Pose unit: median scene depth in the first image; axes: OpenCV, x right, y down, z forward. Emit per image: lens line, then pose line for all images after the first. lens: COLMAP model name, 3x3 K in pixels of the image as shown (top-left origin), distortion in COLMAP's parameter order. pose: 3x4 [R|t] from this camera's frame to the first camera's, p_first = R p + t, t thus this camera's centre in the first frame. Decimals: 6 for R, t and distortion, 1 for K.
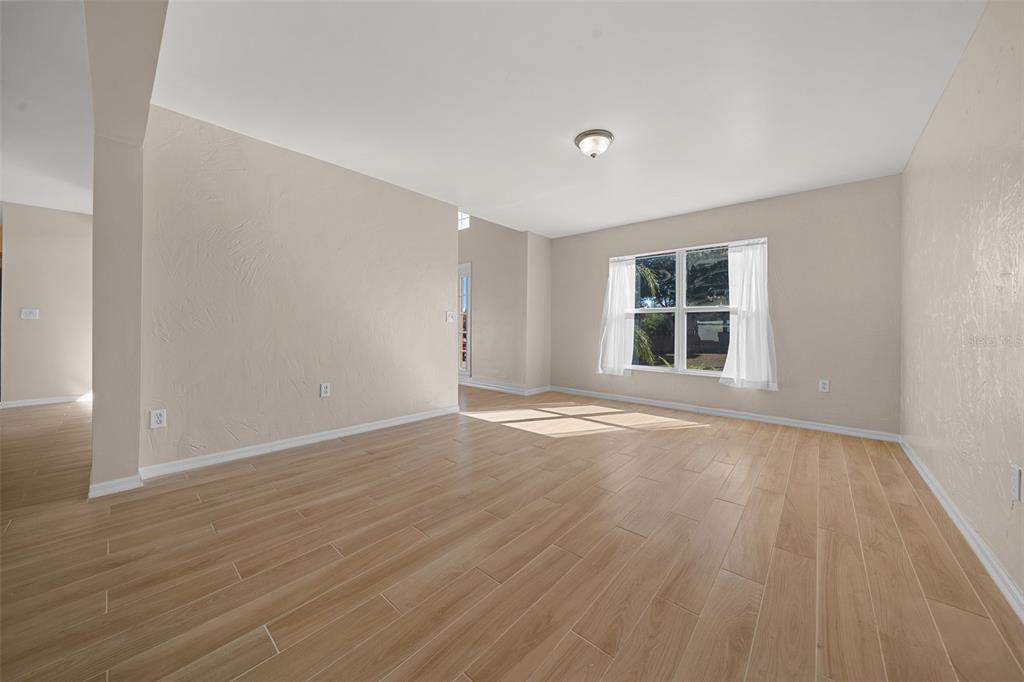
lens RADIAL K [[345.6, 0, 511.8], [0, 345.6, 332.6], [0, 0, 1]] dist [-0.006536, 0.000169]
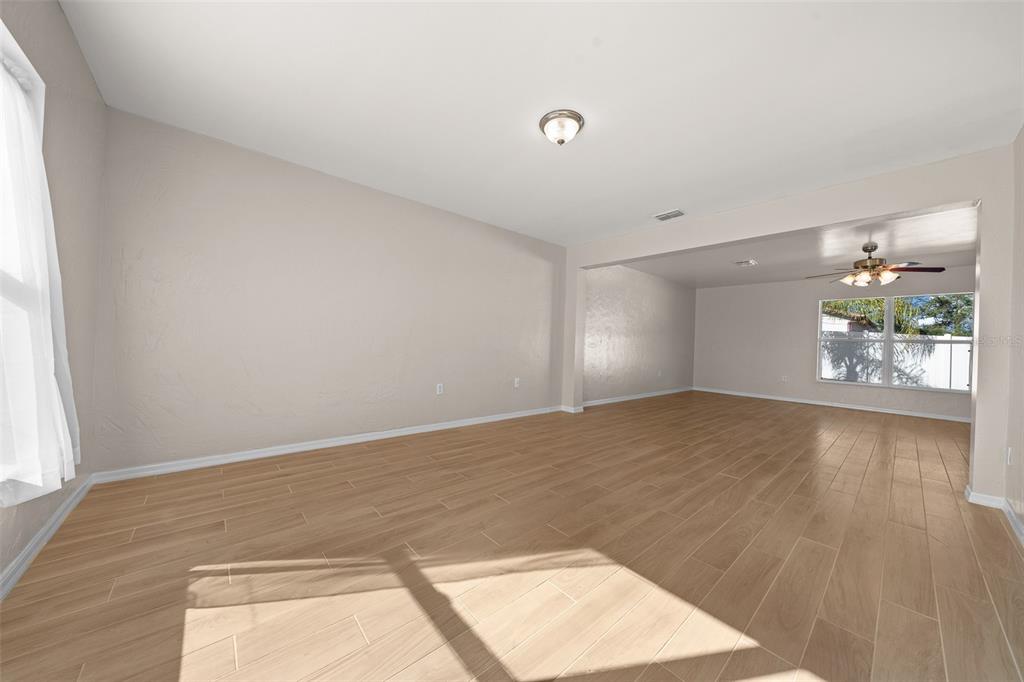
lens RADIAL K [[345.6, 0, 513.4], [0, 345.6, 339.1], [0, 0, 1]] dist [-0.006536, 0.000169]
pose [[-0.989963, -0.043689, 0.134406, 0.291692], [-0.043105, 0.999044, 0.007254, -0.031558], [-0.134594, 0.001387, -0.990900, 2.485966]]
